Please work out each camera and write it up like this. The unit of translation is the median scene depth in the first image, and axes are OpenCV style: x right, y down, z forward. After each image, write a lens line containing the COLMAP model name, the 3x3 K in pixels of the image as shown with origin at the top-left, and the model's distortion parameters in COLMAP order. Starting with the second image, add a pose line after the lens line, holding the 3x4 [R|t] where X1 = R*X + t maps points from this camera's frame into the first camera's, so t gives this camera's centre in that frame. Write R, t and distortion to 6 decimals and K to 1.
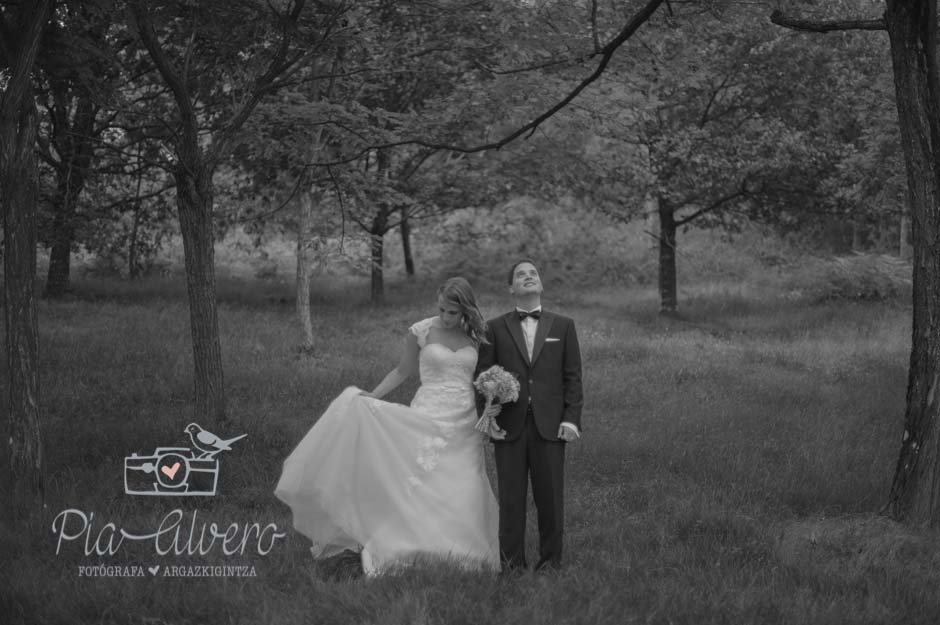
lens RADIAL K [[1347.7, 0, 470.7], [0, 1347.7, 311.4], [0, 0, 1]] dist [-0.114585, 0.000000]
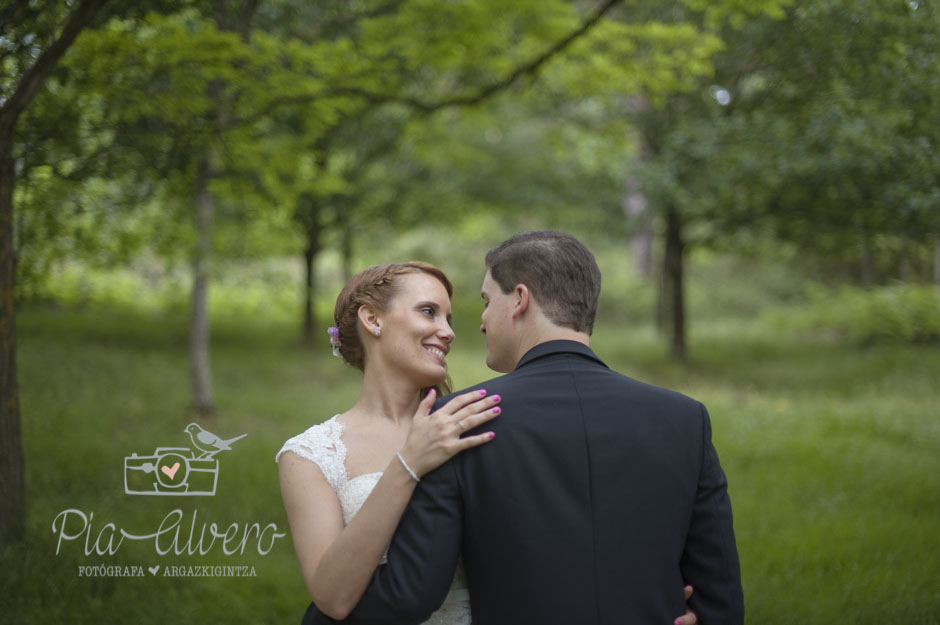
lens RADIAL K [[1347.7, 0, 468.6], [0, 1347.7, 312.4], [0, 0, 1]] dist [-0.114585, 0.000000]
pose [[0.999413, 0.006765, 0.033592, -0.002396], [-0.005772, 0.999546, -0.029569, -0.001830], [-0.033777, 0.029357, 0.998998, 0.213088]]
